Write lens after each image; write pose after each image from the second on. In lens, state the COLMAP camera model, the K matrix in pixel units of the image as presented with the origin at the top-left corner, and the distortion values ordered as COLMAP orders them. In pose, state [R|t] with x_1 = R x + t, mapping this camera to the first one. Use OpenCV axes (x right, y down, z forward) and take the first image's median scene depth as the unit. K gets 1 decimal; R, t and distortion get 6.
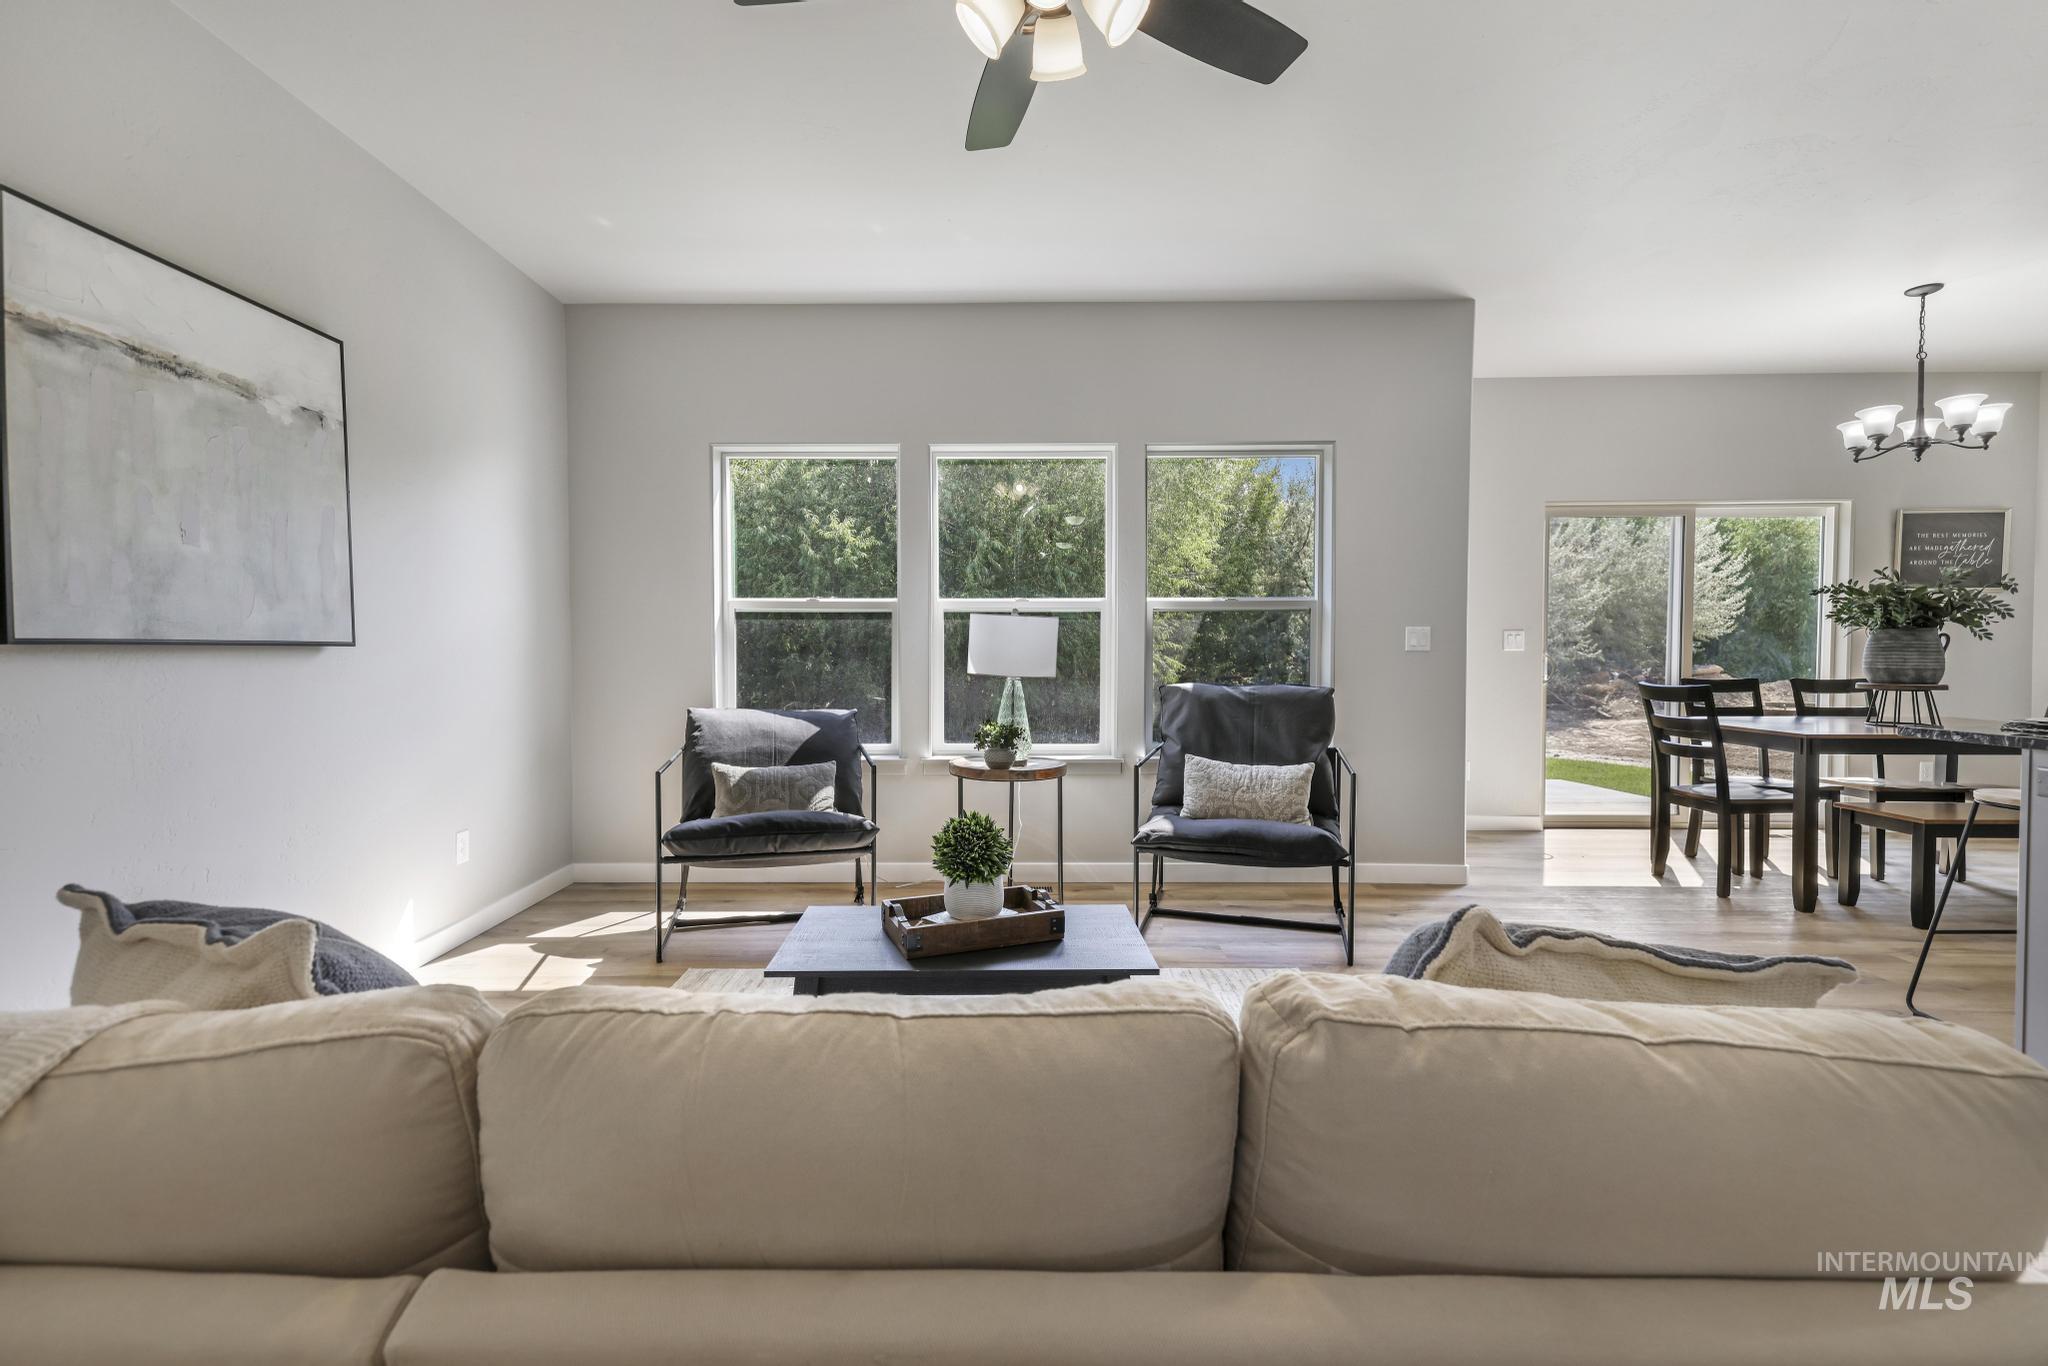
lens RADIAL K [[885.1, 0, 935.7], [0, 885.1, 677.7], [0, 0, 1]] dist [0.002775, -0.001162]
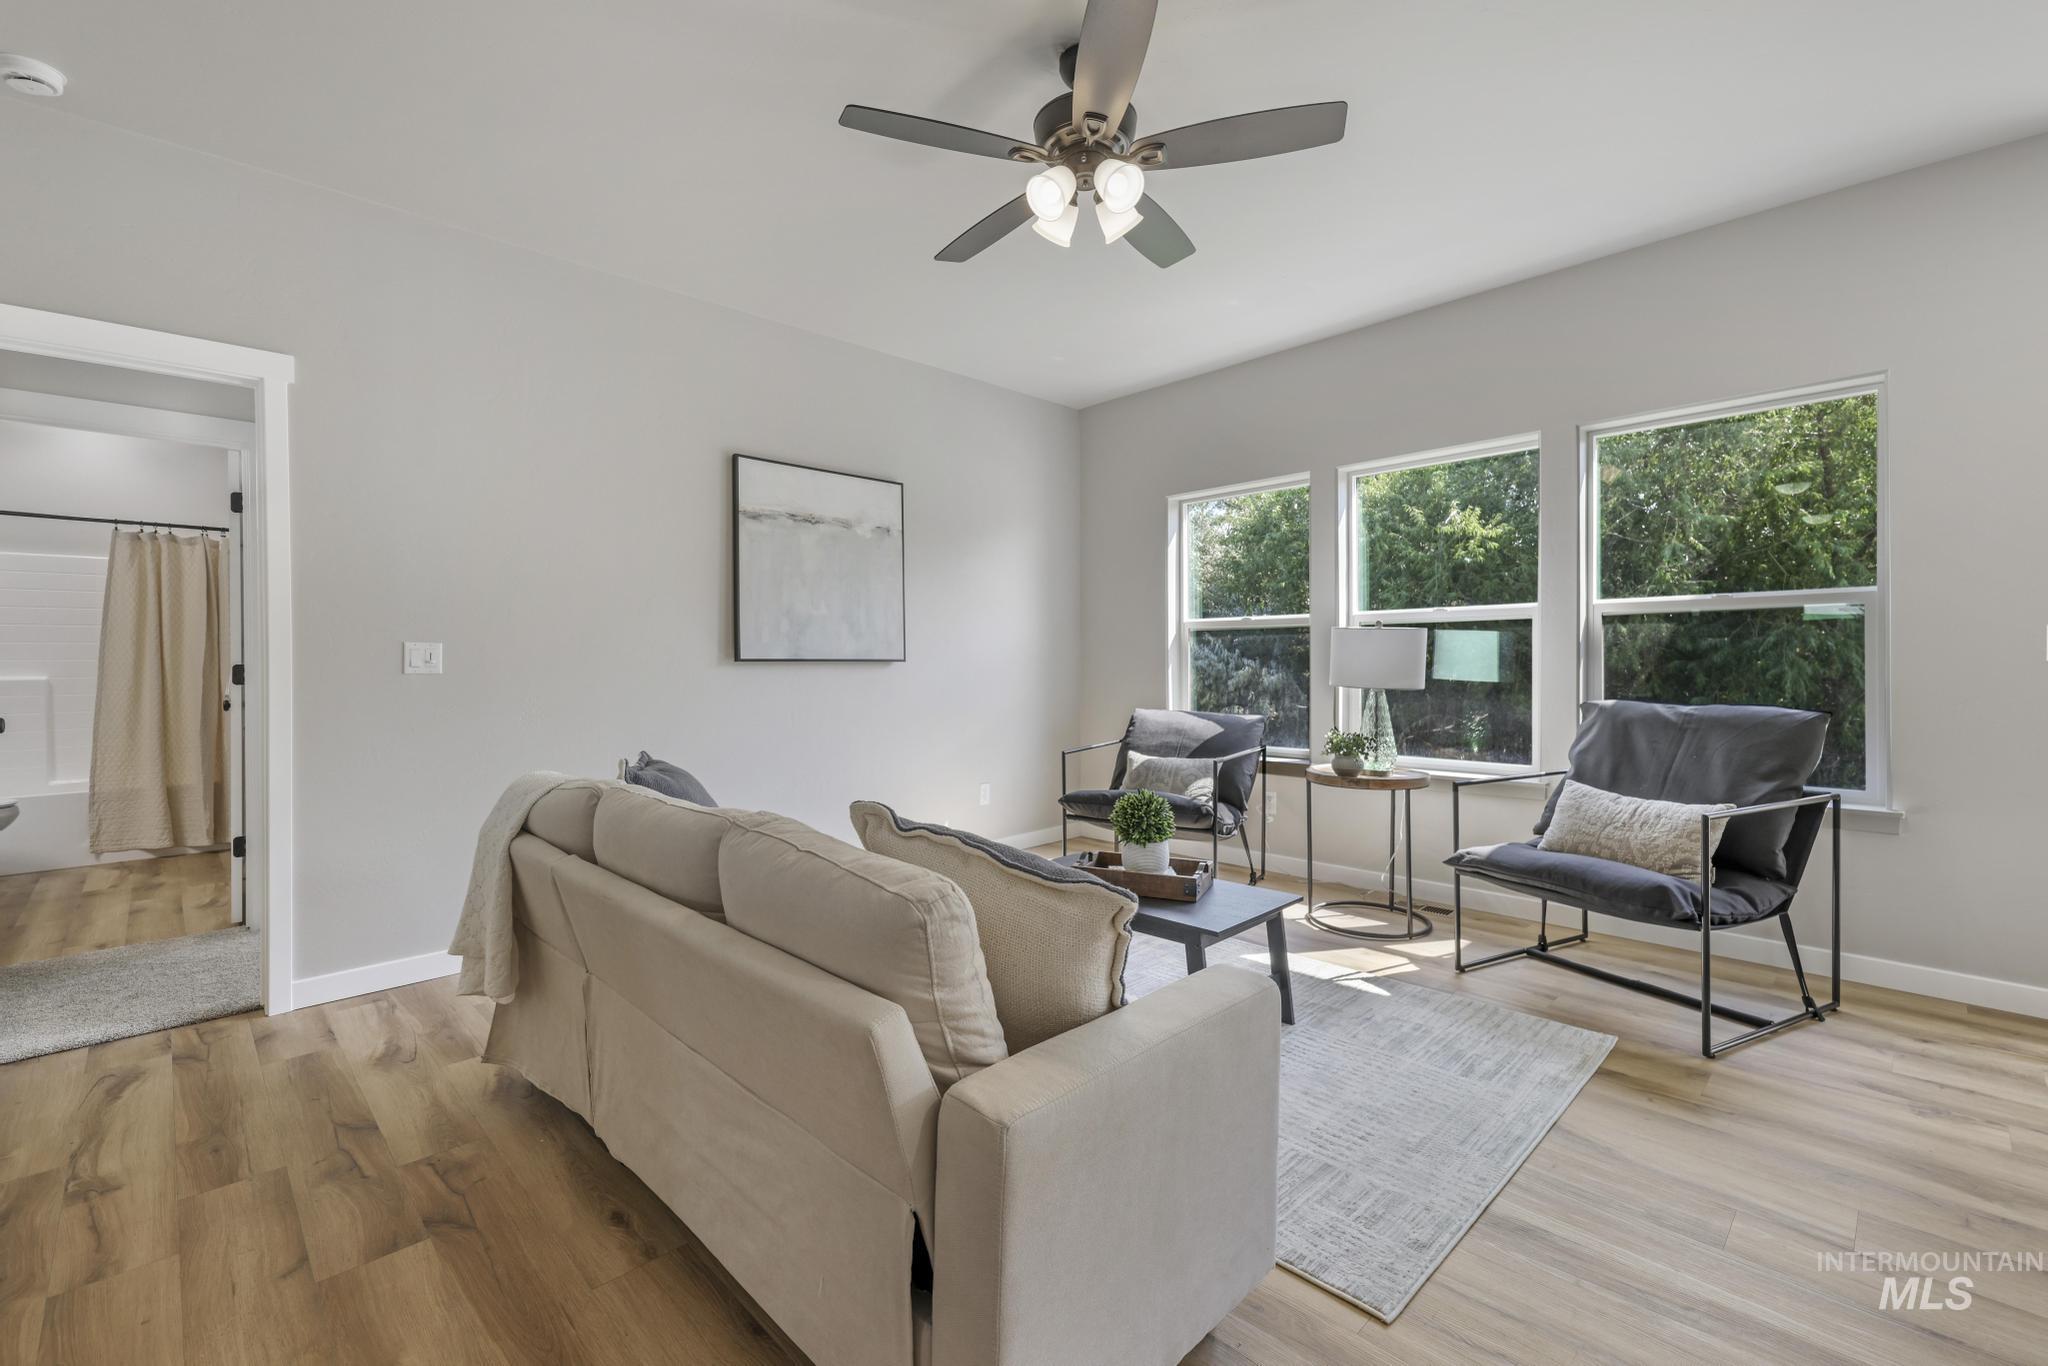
lens RADIAL K [[885.1, 0, 1008.6], [0, 885.1, 665.0], [0, 0, 1]] dist [0.002775, -0.001162]
pose [[0.684224, -0.001830, -0.729270, 0.569111], [-0.017840, 0.999656, -0.019247, -0.000304], [0.729054, 0.026179, 0.683955, -0.006476]]
